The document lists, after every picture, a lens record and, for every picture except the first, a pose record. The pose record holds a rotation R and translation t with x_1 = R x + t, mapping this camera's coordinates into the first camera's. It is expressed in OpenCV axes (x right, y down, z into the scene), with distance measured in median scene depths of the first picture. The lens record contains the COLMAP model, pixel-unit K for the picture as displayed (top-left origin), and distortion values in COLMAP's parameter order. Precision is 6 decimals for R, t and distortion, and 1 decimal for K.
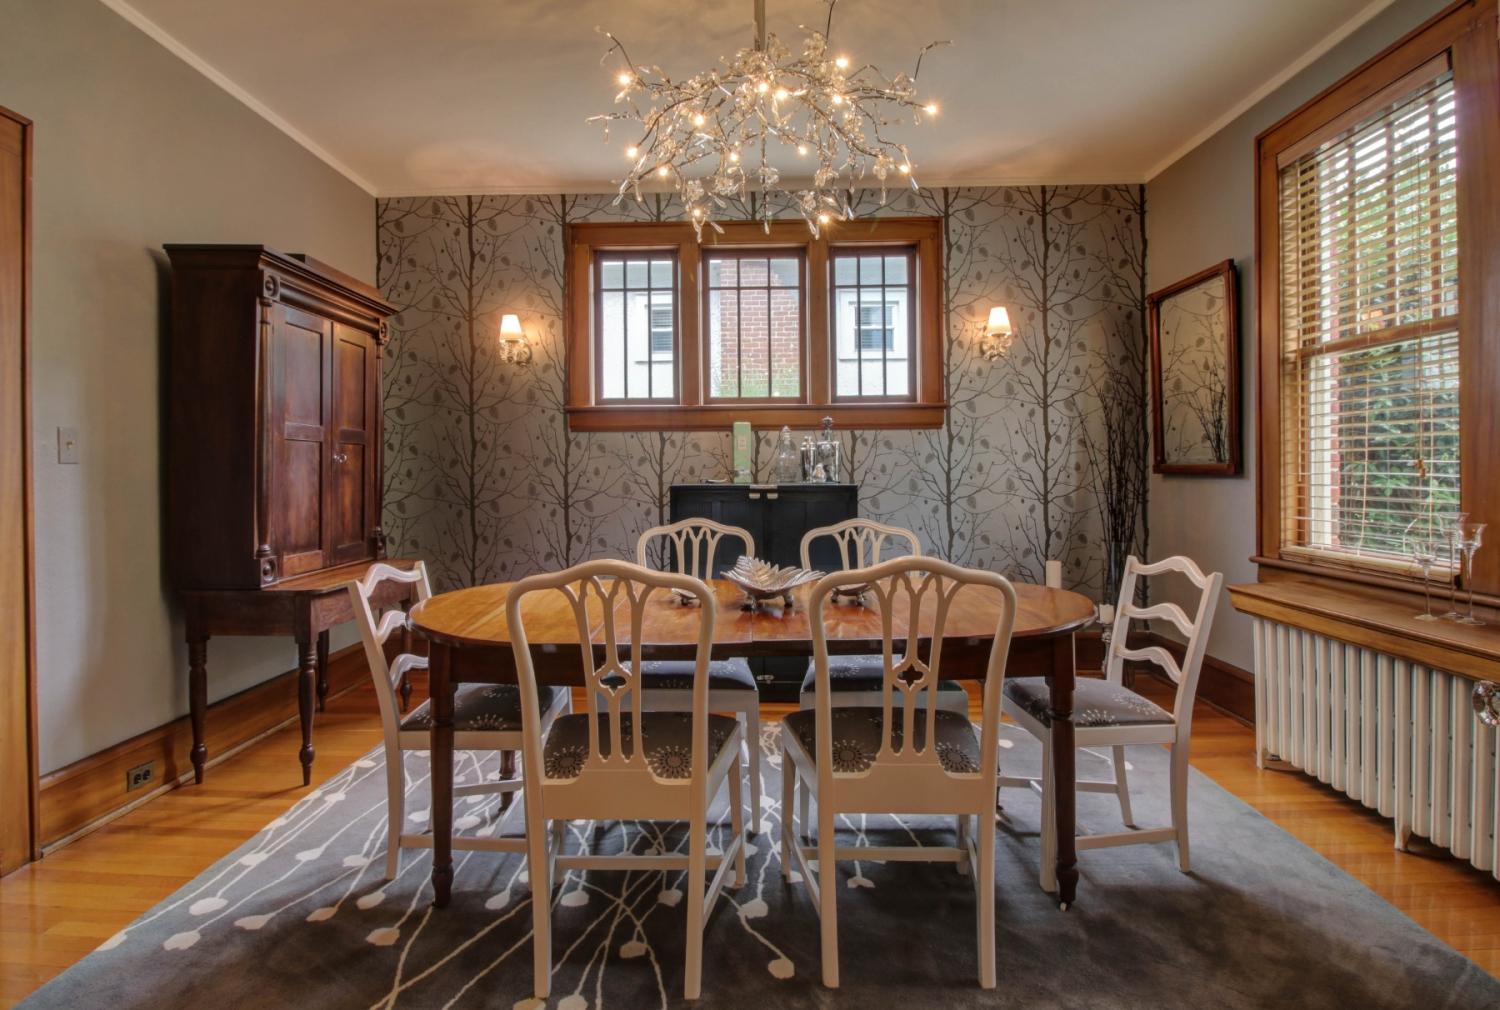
lens RADIAL K [[762.4, 0, 747.0], [0, 762.4, 477.9], [0, 0, 1]] dist [-0.017040, -0.002333]
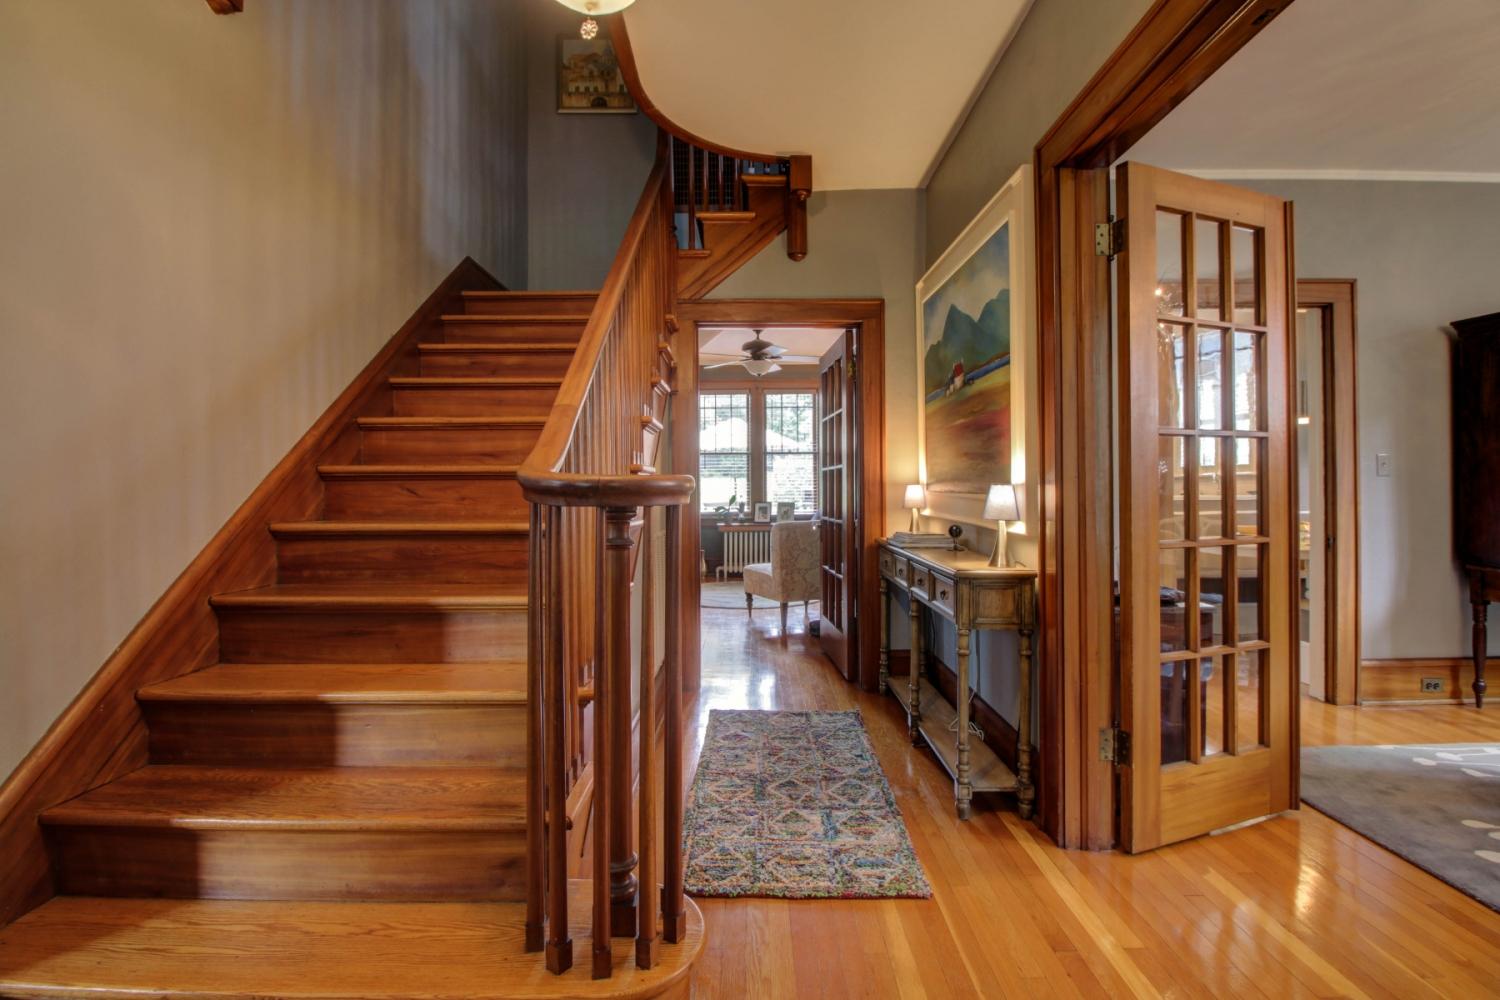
lens RADIAL K [[690.3, 0, 745.5], [0, 690.3, 487.1], [0, 0, 1]] dist [-0.000387, -0.012466]
pose [[0.013420, 0.000262, -0.999910, 0.496578], [0.001014, 0.999999, 0.000276, 0.002633], [0.999909, -0.001017, 0.013420, -0.359462]]
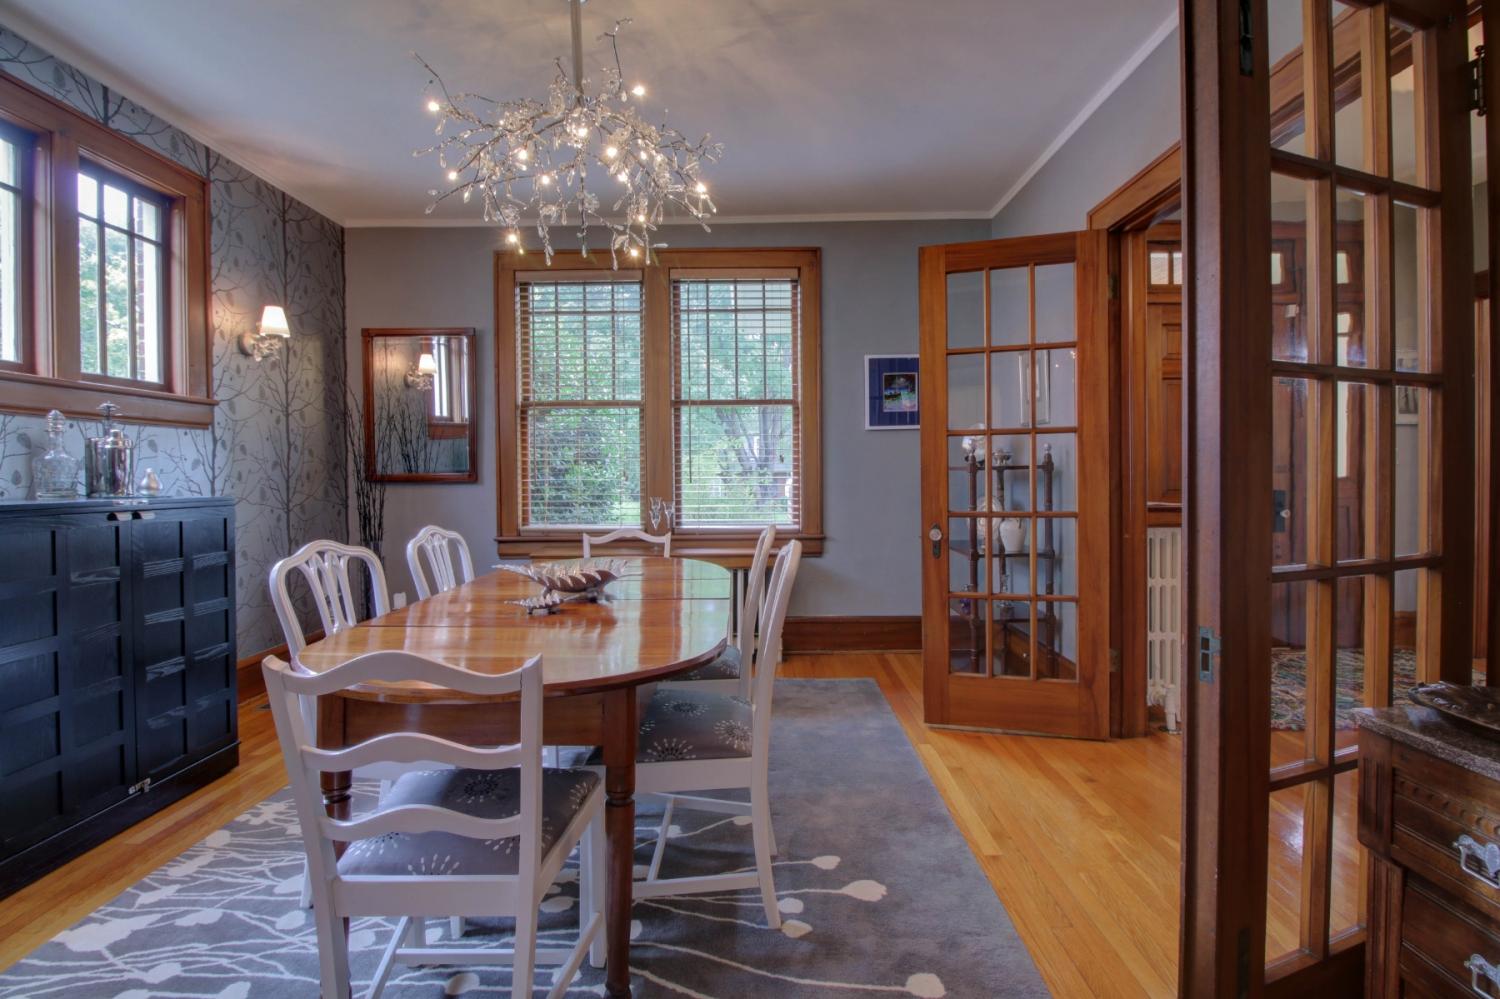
lens RADIAL K [[690.3, 0, 745.5], [0, 690.3, 486.6], [0, 0, 1]] dist [-0.000387, -0.012466]
pose [[-0.018763, -0.011111, 0.999762, -0.797077], [0.010036, 0.999886, 0.011301, -0.006242], [-0.999774, 0.010246, -0.018650, 0.637113]]
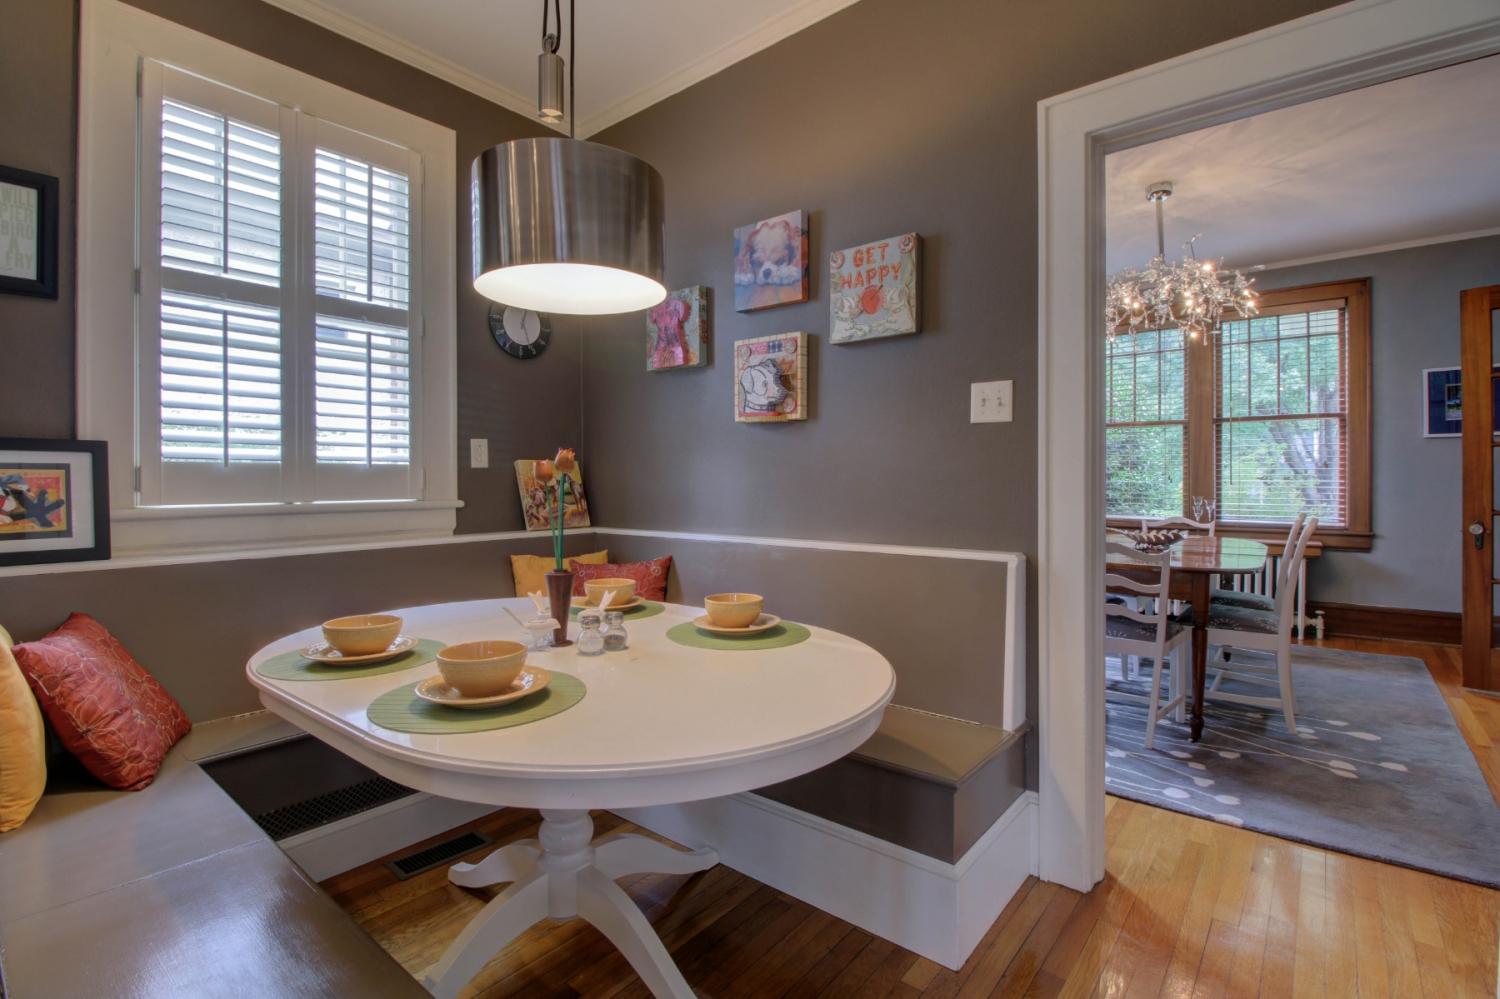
lens RADIAL K [[690.3, 0, 745.5], [0, 690.3, 486.6], [0, 0, 1]] dist [-0.000387, -0.012466]
pose [[0.614620, -0.003554, 0.788816, -1.613318], [0.001164, 0.999993, 0.003598, -0.002098], [-0.788823, -0.001293, 0.614619, 0.619942]]
